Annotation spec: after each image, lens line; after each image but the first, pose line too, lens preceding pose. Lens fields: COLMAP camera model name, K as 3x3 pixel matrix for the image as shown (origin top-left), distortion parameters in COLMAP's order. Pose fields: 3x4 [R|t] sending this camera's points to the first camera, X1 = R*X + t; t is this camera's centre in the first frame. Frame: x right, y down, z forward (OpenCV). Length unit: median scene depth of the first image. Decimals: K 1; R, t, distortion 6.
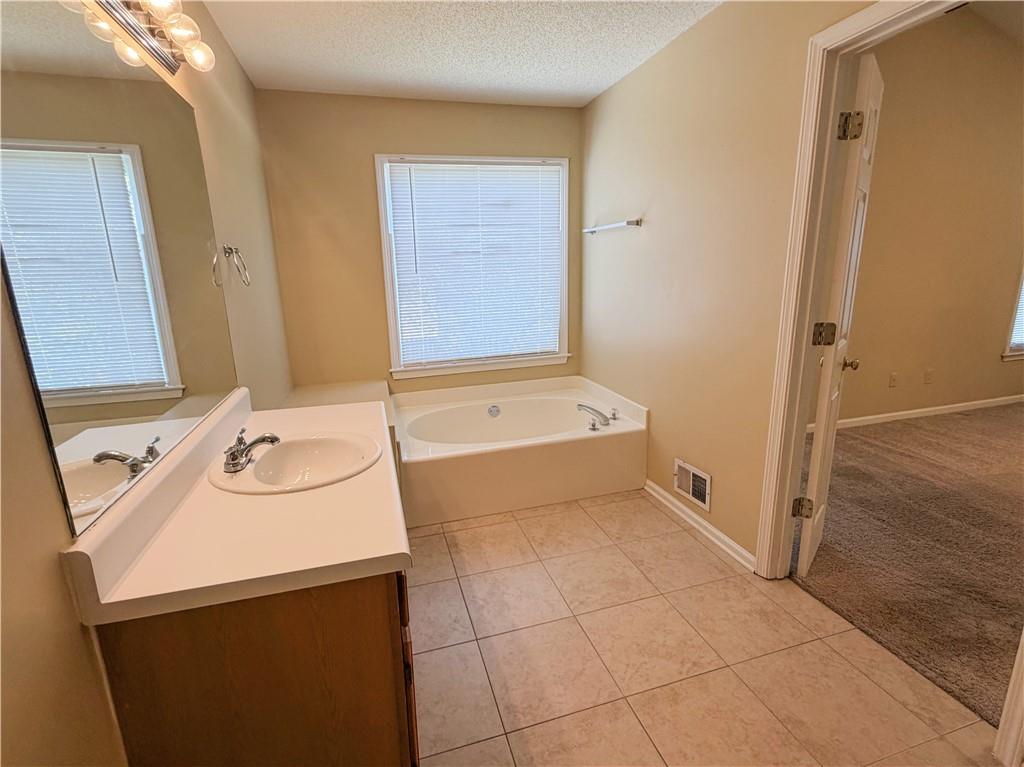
lens RADIAL K [[478.3, 0, 516.9], [0, 478.3, 380.0], [0, 0, 1]] dist [-0.003949, 0.000477]
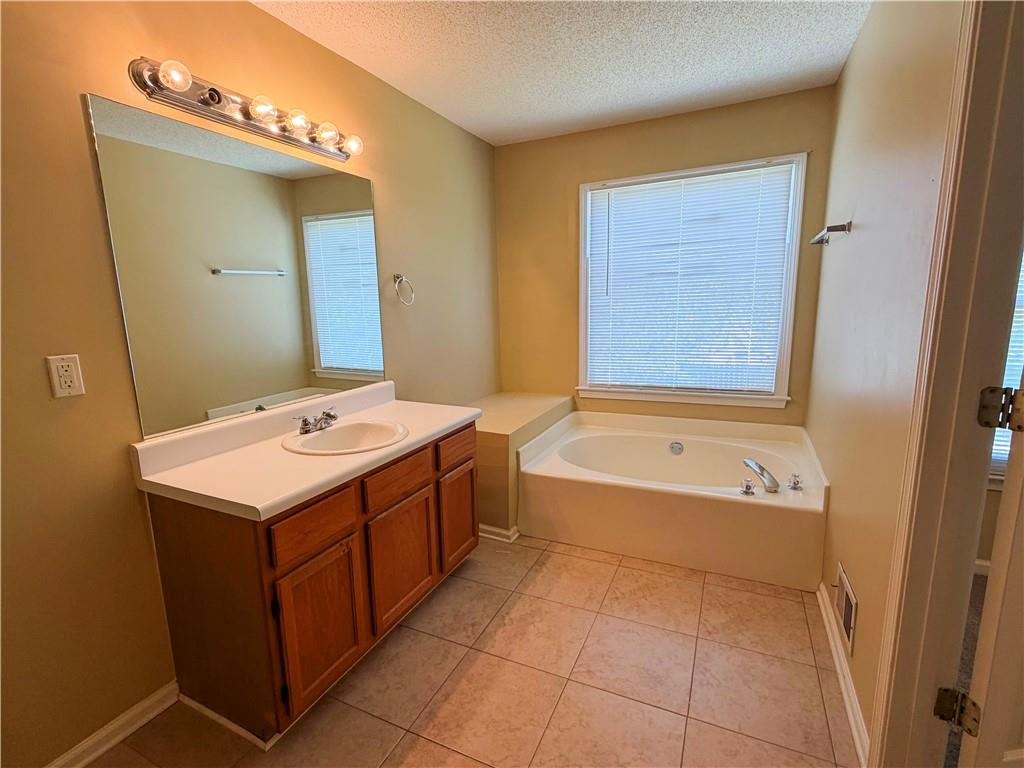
lens RADIAL K [[478.3, 0, 517.4], [0, 478.3, 382.9], [0, 0, 1]] dist [-0.003949, 0.000477]
pose [[0.751769, 0.120894, -0.648250, 0.342935], [-0.143784, 0.989449, 0.017779, -0.033546], [0.643559, 0.079842, 0.761220, 0.132920]]
